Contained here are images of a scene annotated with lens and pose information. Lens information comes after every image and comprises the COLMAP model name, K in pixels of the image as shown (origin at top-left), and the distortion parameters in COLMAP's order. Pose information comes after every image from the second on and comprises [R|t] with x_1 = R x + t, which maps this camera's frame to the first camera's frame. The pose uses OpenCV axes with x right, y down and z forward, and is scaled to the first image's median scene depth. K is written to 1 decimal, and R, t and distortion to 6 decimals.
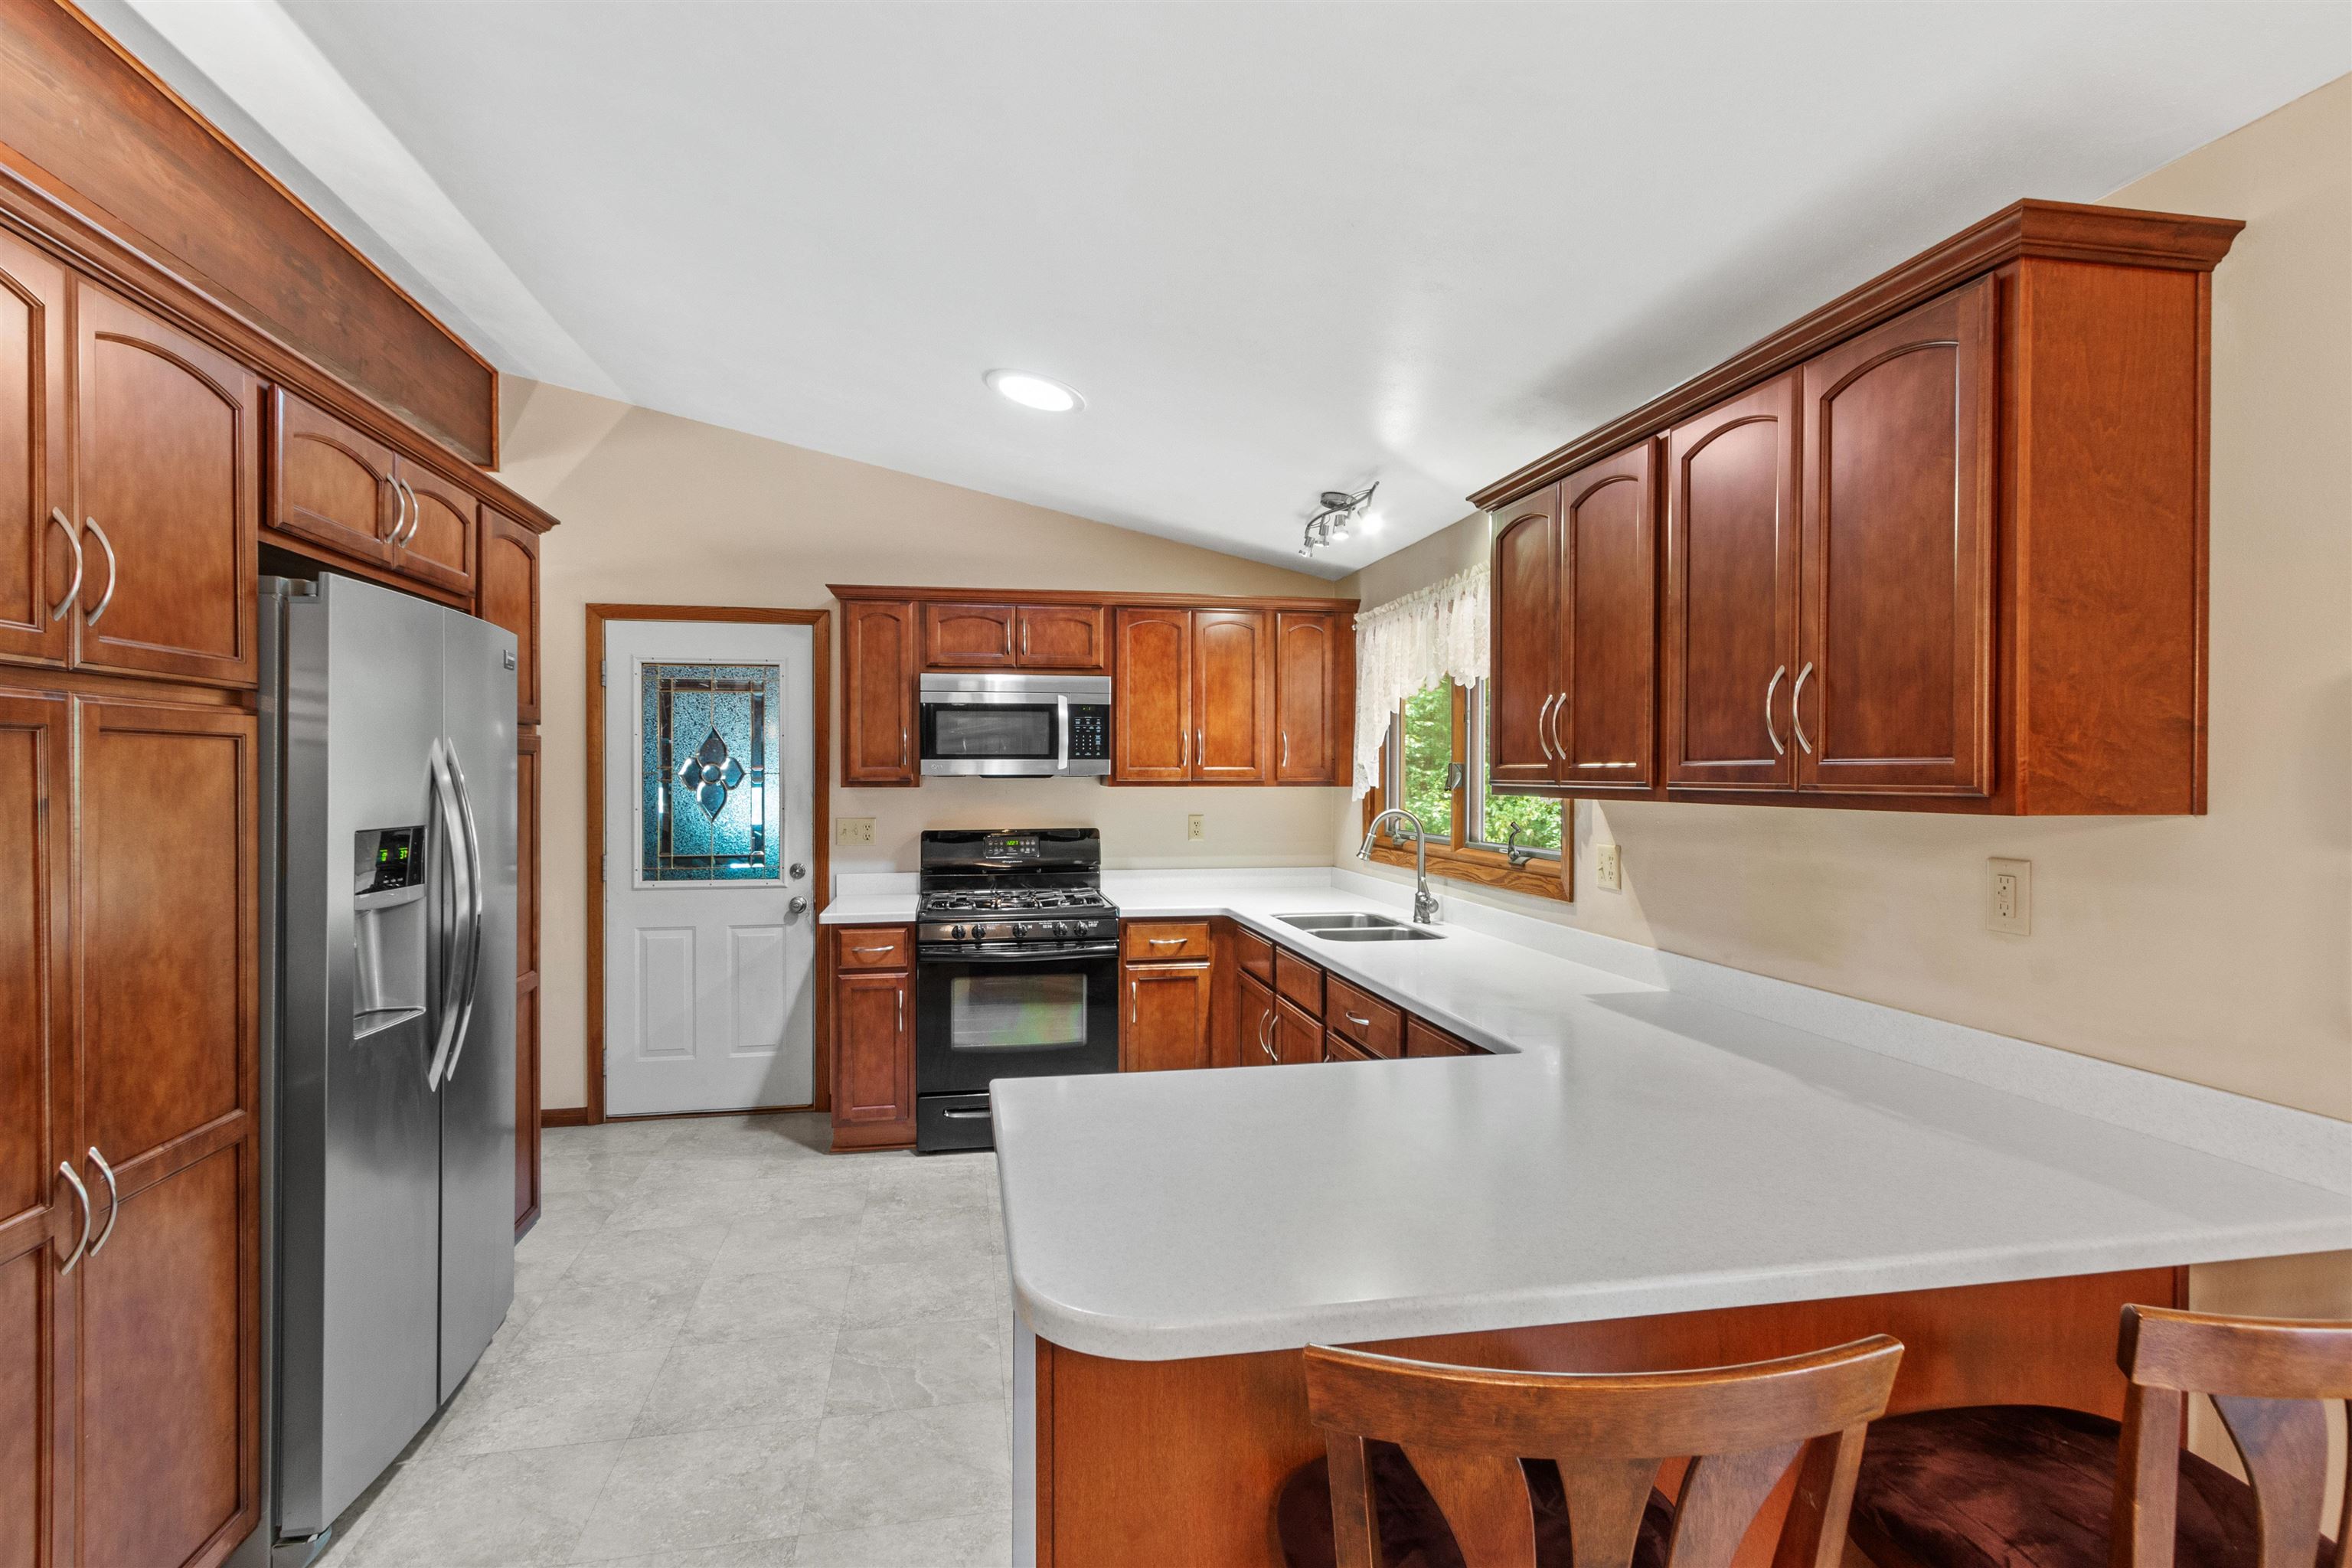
lens RADIAL K [[1106.1, 0, 1174.7], [0, 1106.1, 783.4], [0, 0, 1]] dist [0.008596, -0.002919]
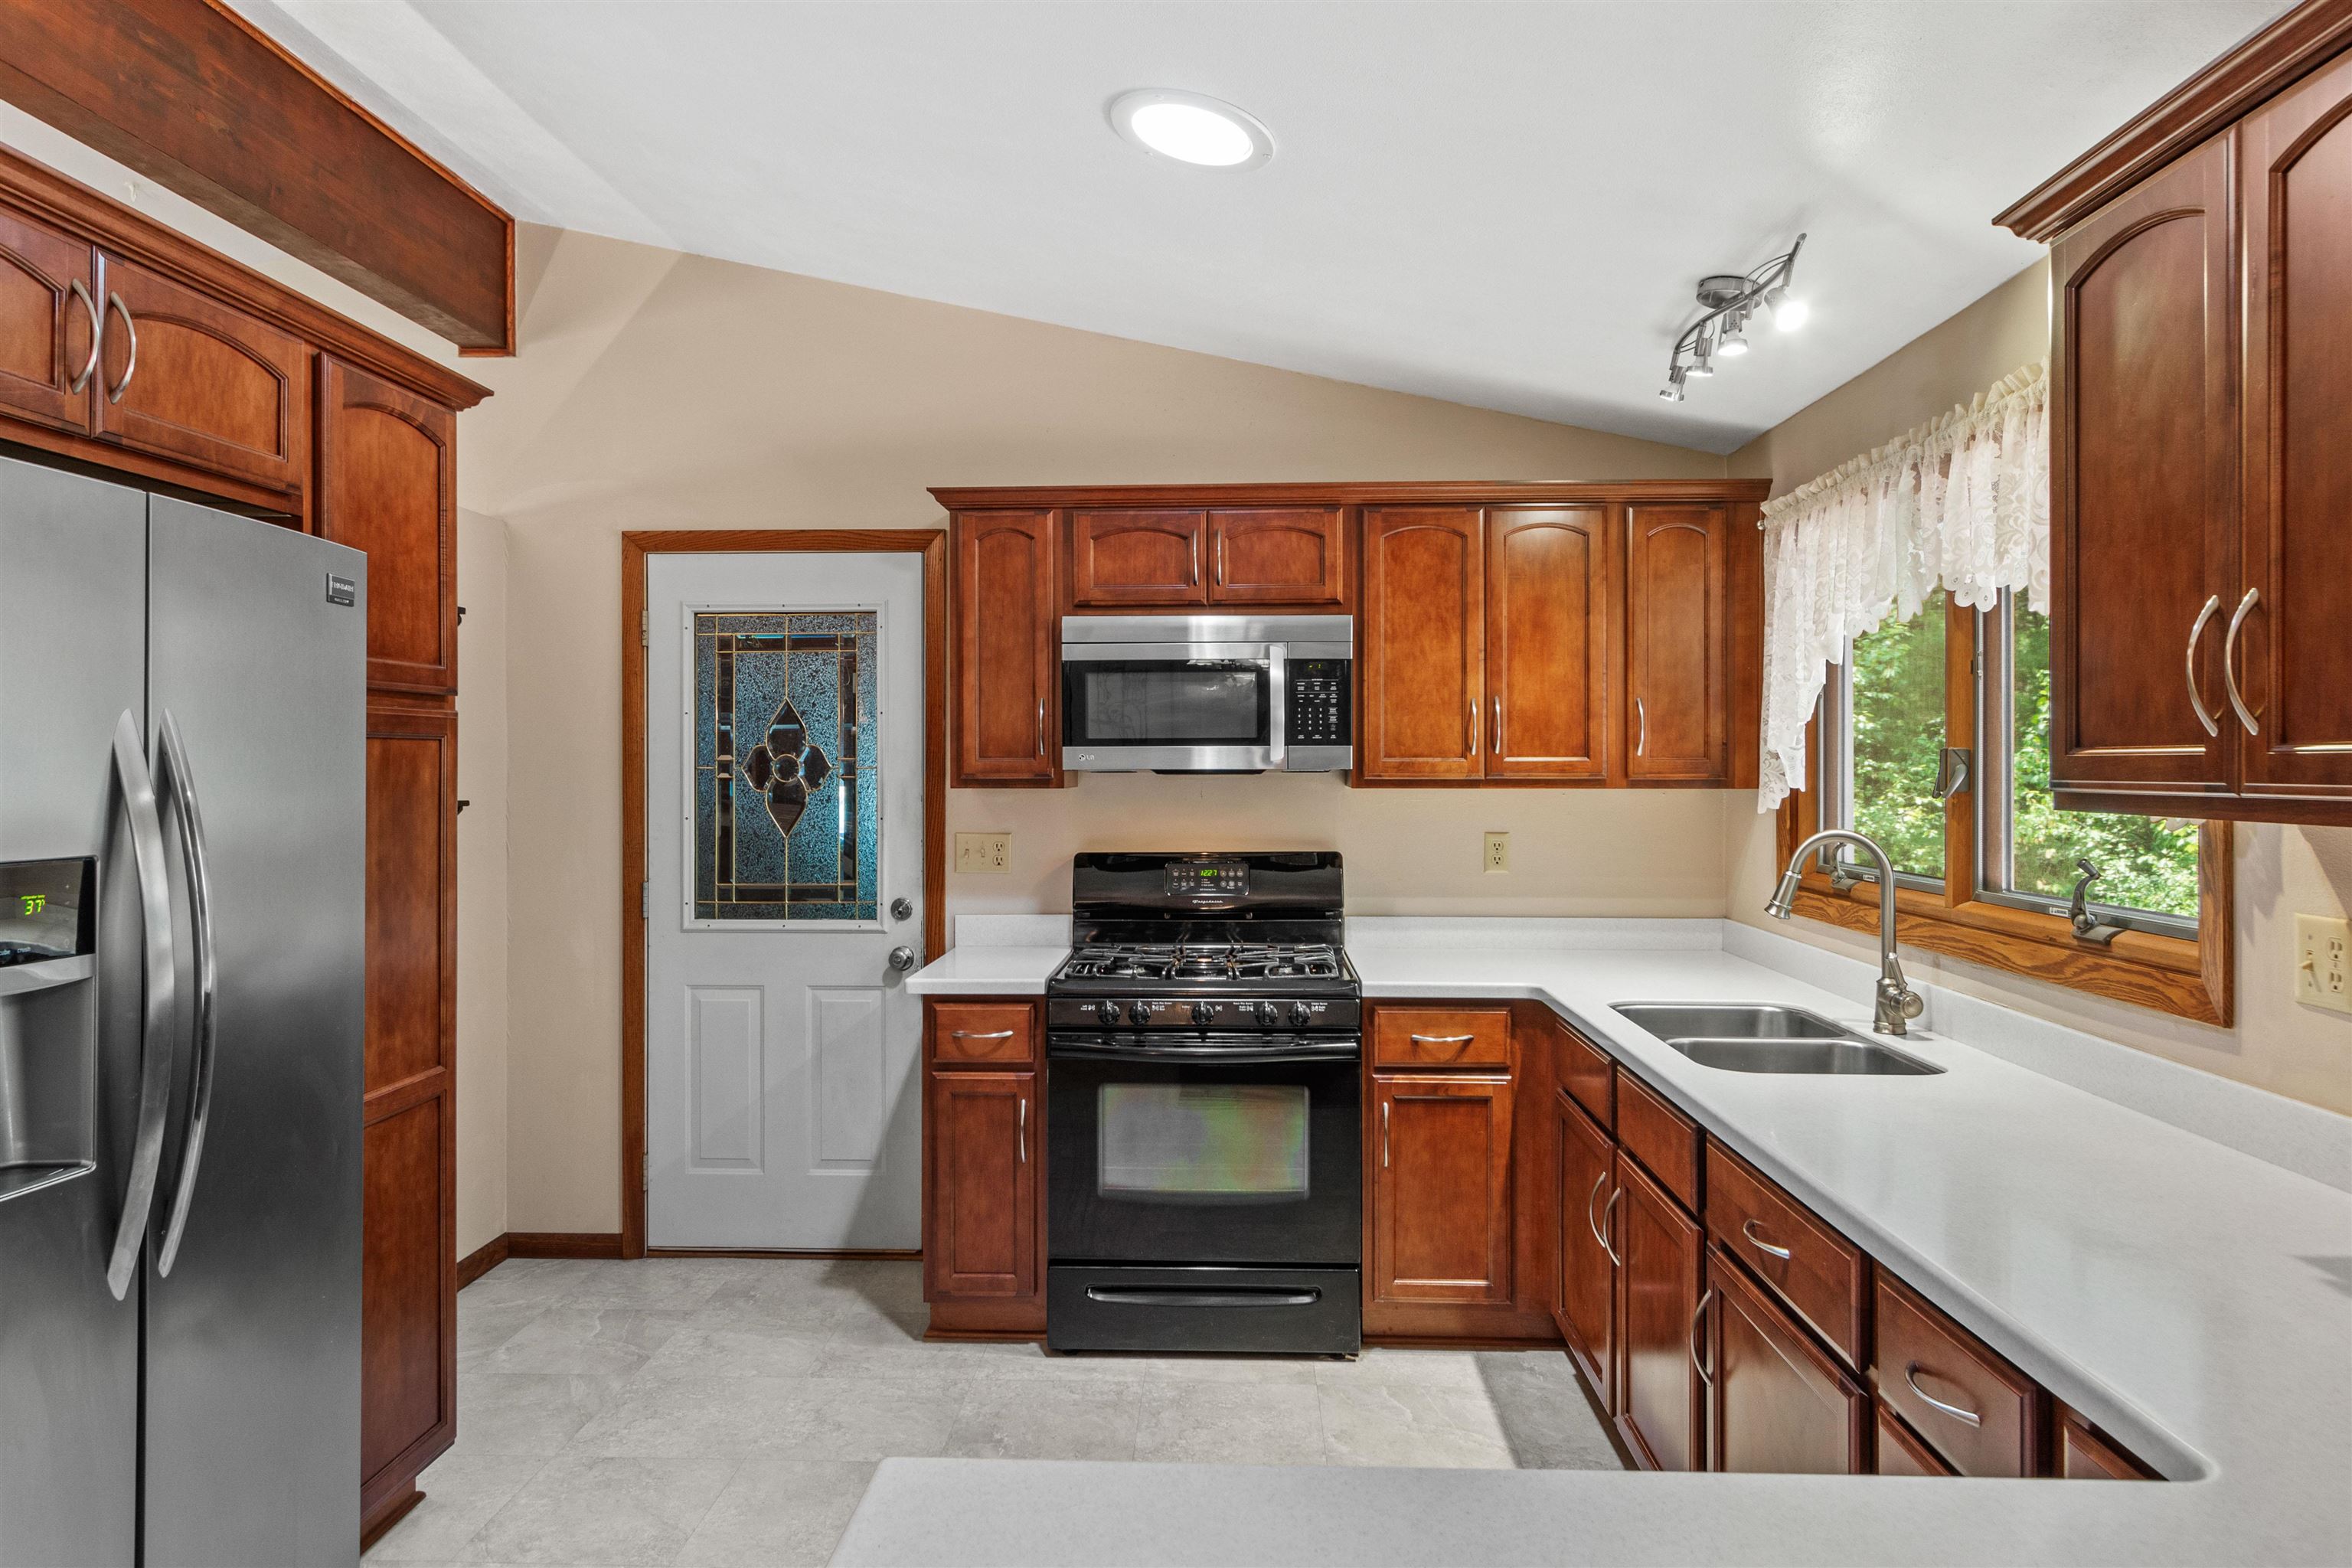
lens RADIAL K [[1374.8, 0, 1206.3], [0, 1374.8, 763.0], [0, 0, 1]] dist [0.004800, 0.000955]
pose [[0.974620, -0.001650, -0.223859, 0.040060], [-0.001045, 0.999928, -0.011921, -0.002183], [0.223862, 0.011852, 0.974549, 0.230050]]
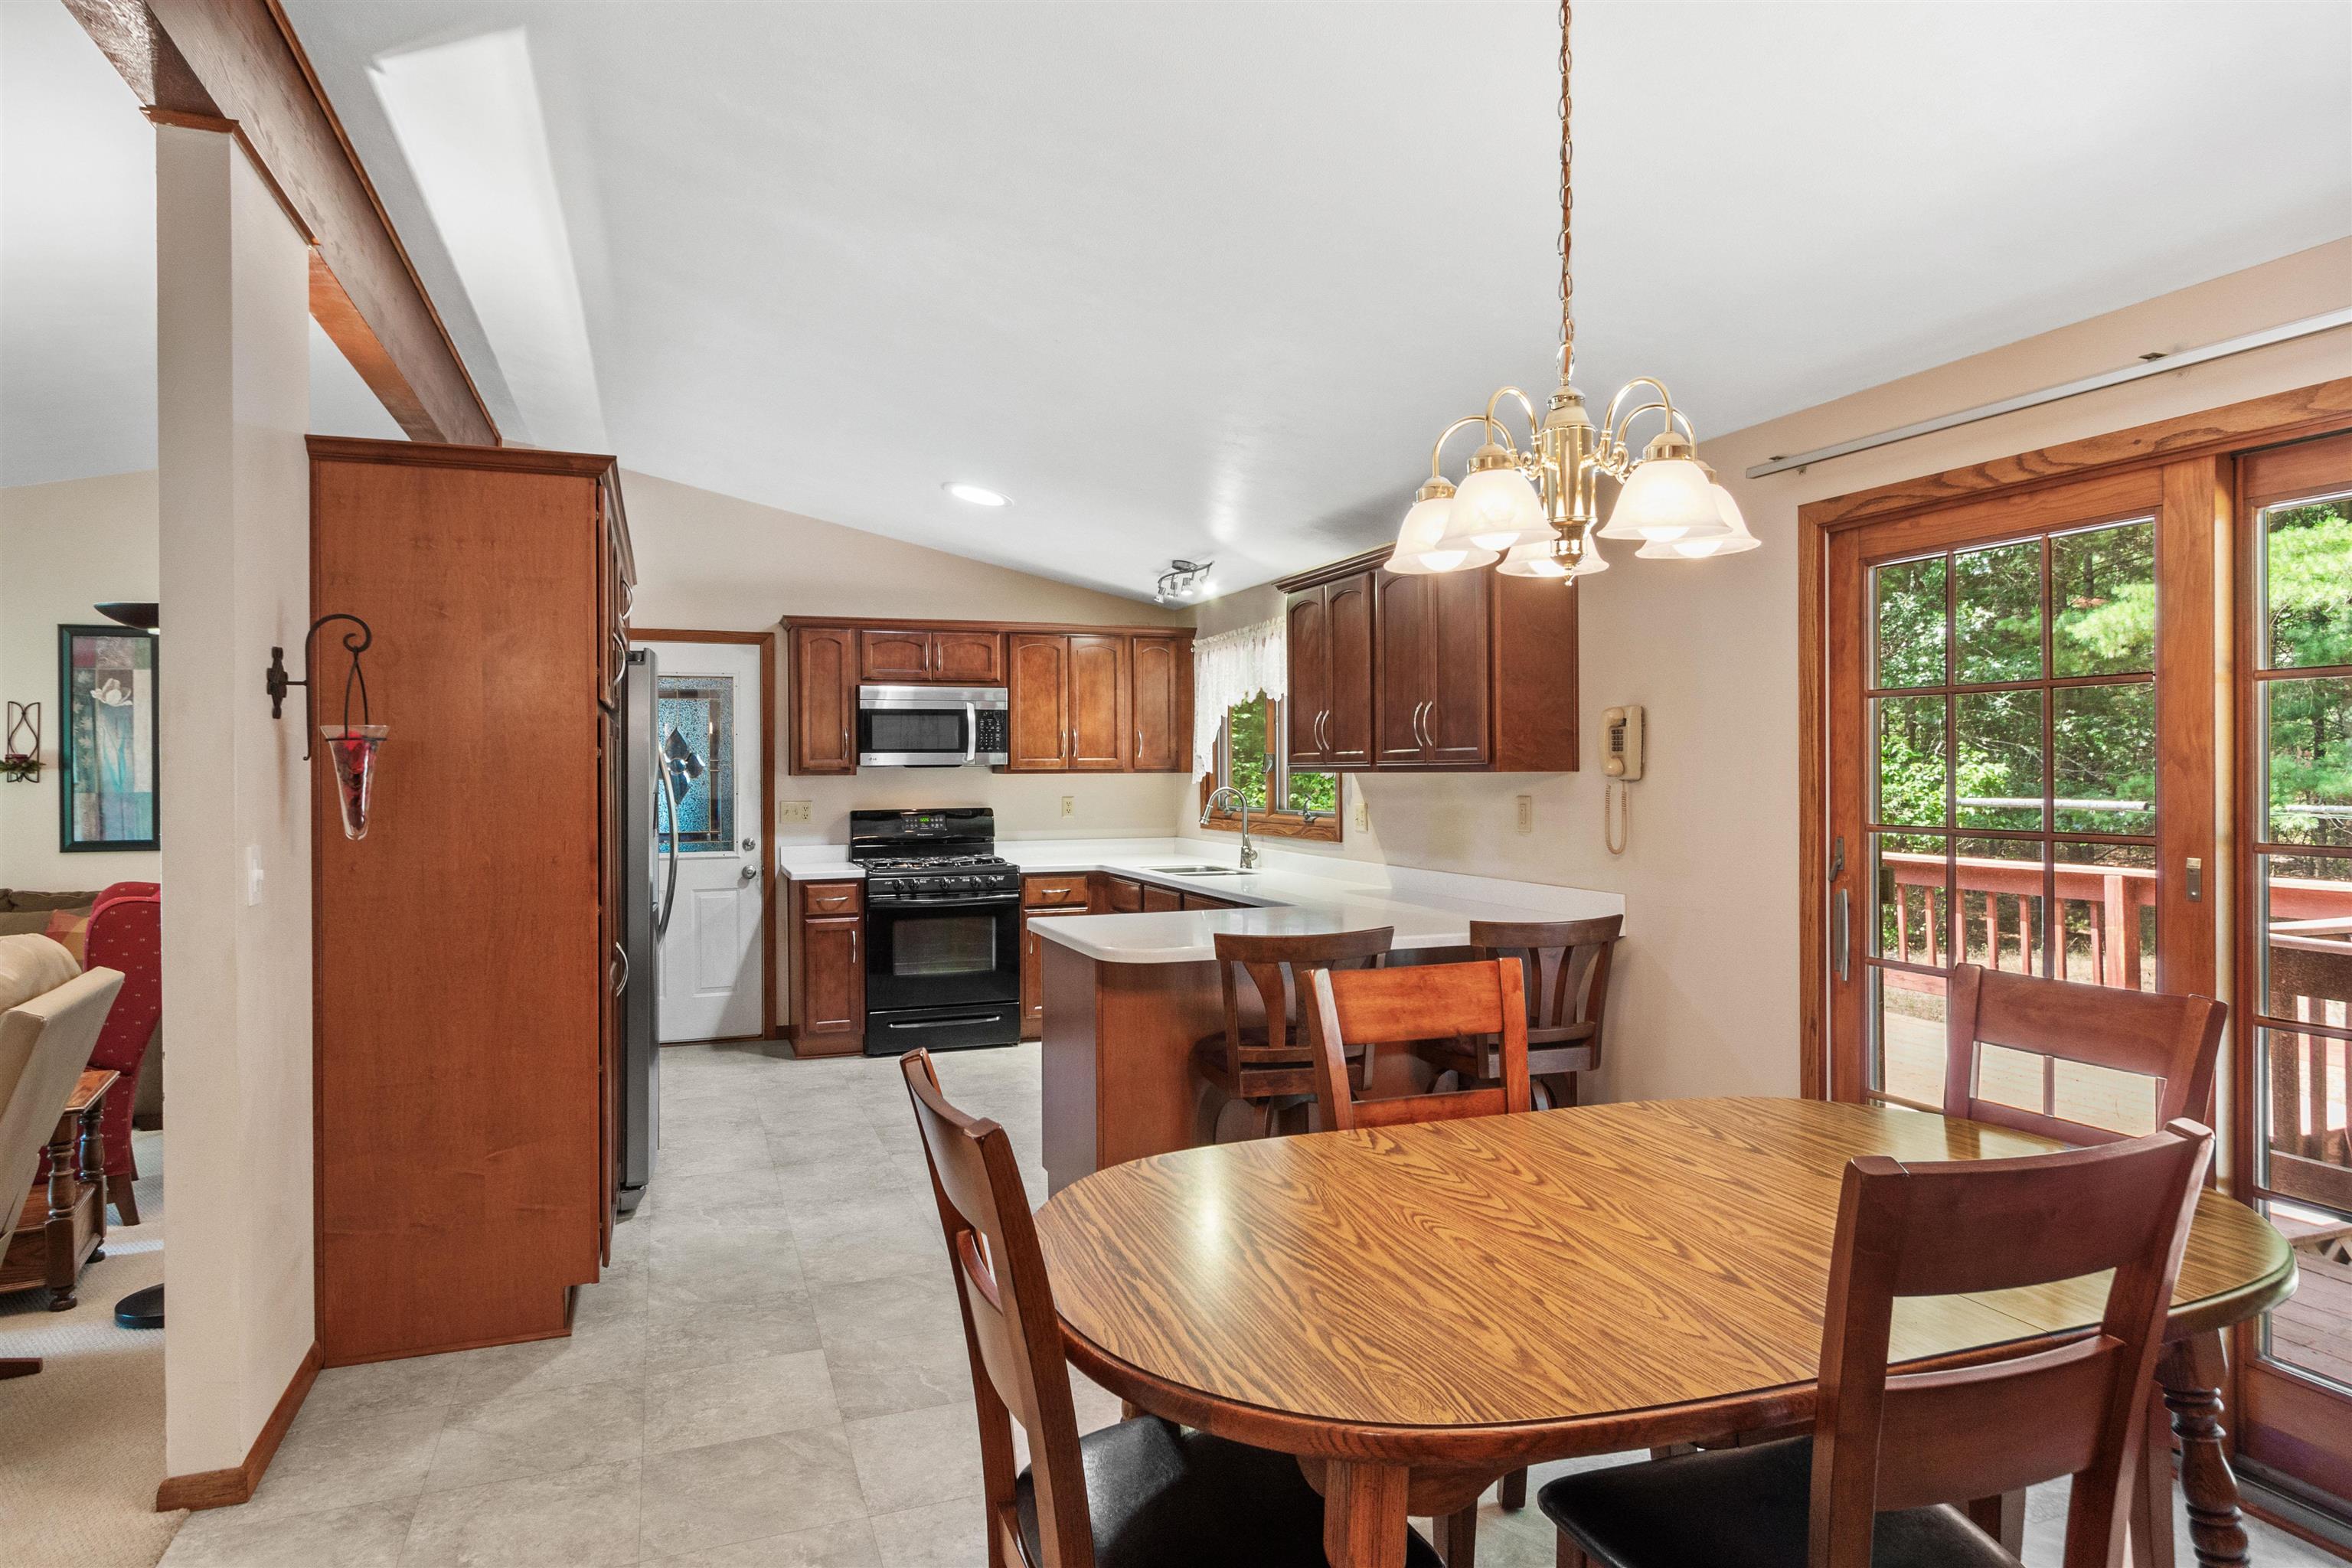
lens RADIAL K [[1374.8, 0, 1196.5], [0, 1374.8, 785.5], [0, 0, 1]] dist [0.004800, 0.000955]
pose [[0.982239, -0.009130, 0.187411, -0.153846], [0.009174, 0.999958, 0.000631, 0.019205], [-0.187409, 0.001100, 0.982281, -0.657515]]
